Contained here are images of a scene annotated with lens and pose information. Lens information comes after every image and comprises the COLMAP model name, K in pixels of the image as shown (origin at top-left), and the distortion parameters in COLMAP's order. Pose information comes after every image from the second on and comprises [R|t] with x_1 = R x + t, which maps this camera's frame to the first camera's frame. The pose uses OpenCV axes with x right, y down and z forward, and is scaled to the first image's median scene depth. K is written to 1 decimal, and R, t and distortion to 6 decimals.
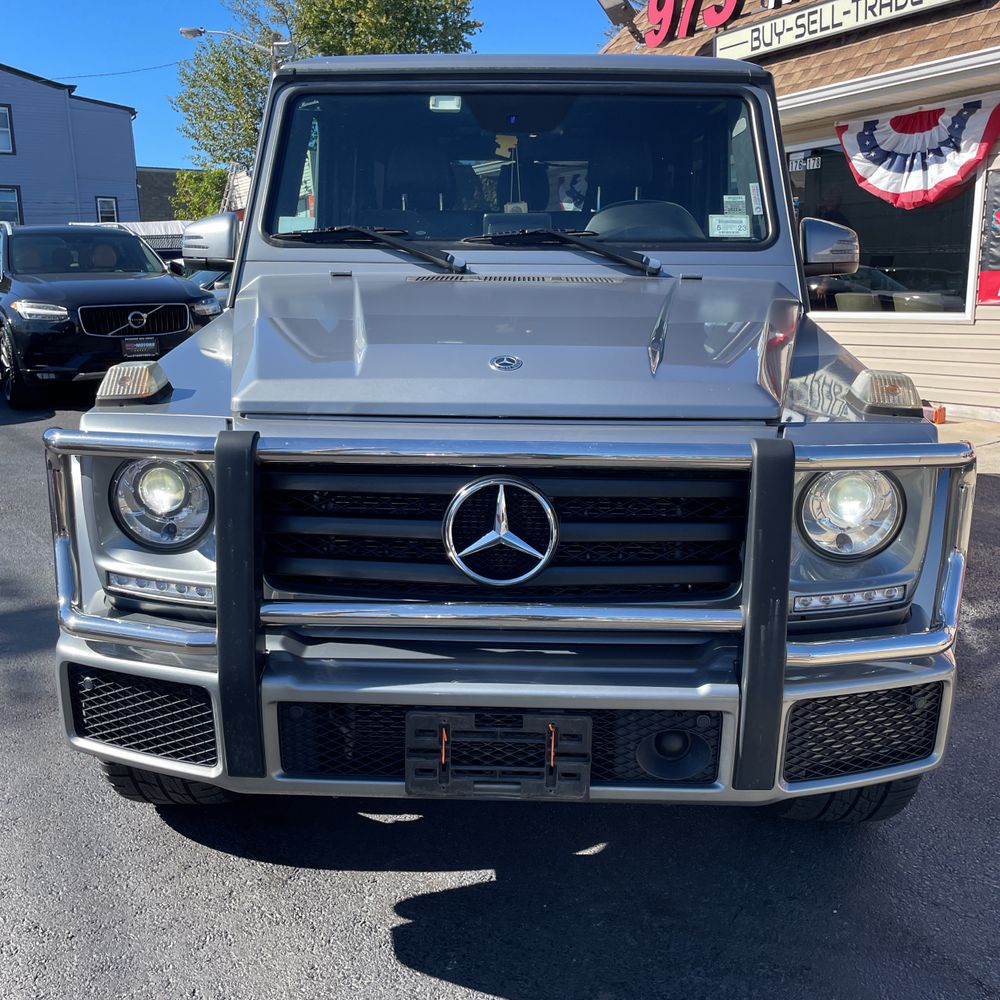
lens RADIAL K [[1011.6, 0, 496.1], [0, 1011.6, 477.5], [0, 0, 1]] dist [0.087122, -0.117744]
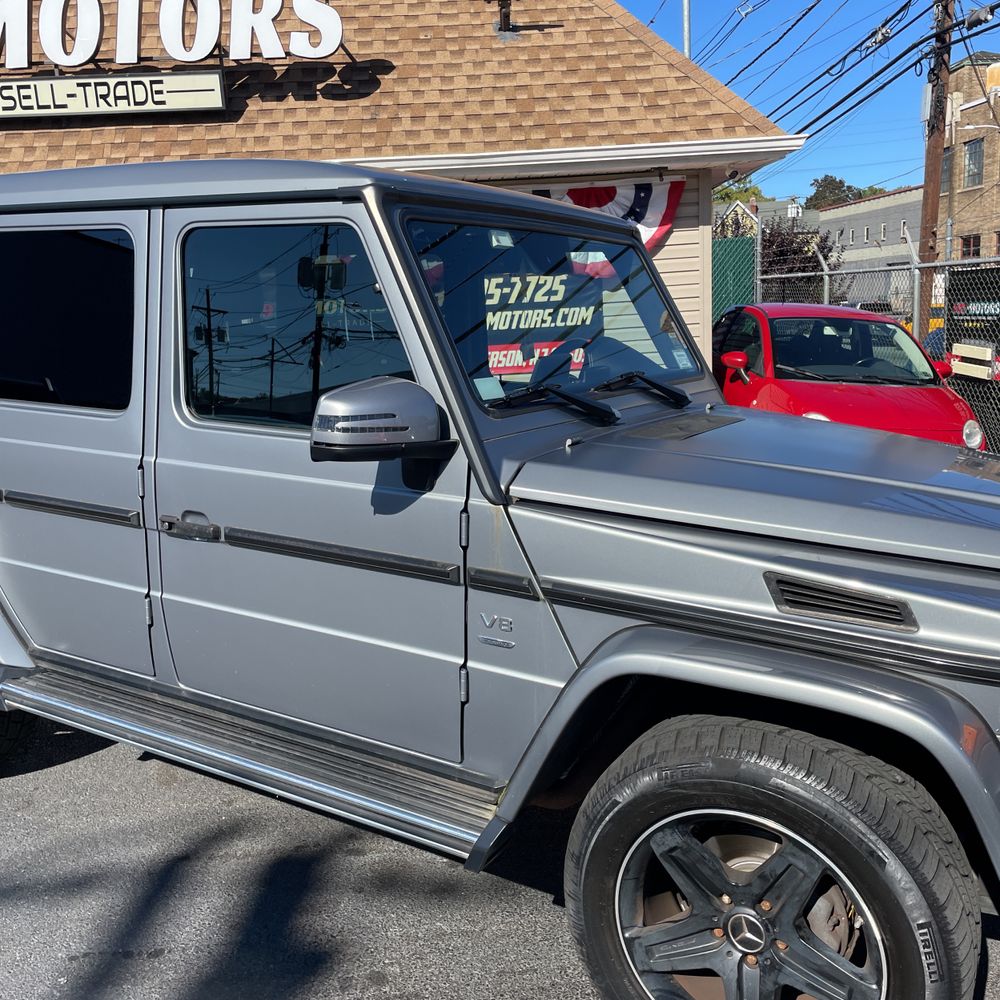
lens RADIAL K [[1011.6, 0, 496.1], [0, 1011.6, 477.5], [0, 0, 1]] dist [0.087122, -0.117744]
pose [[0.485683, -0.155758, 0.860146, -0.848329], [0.200639, 0.977590, 0.063734, -0.219920], [-0.850798, 0.141624, 0.506050, 0.582233]]
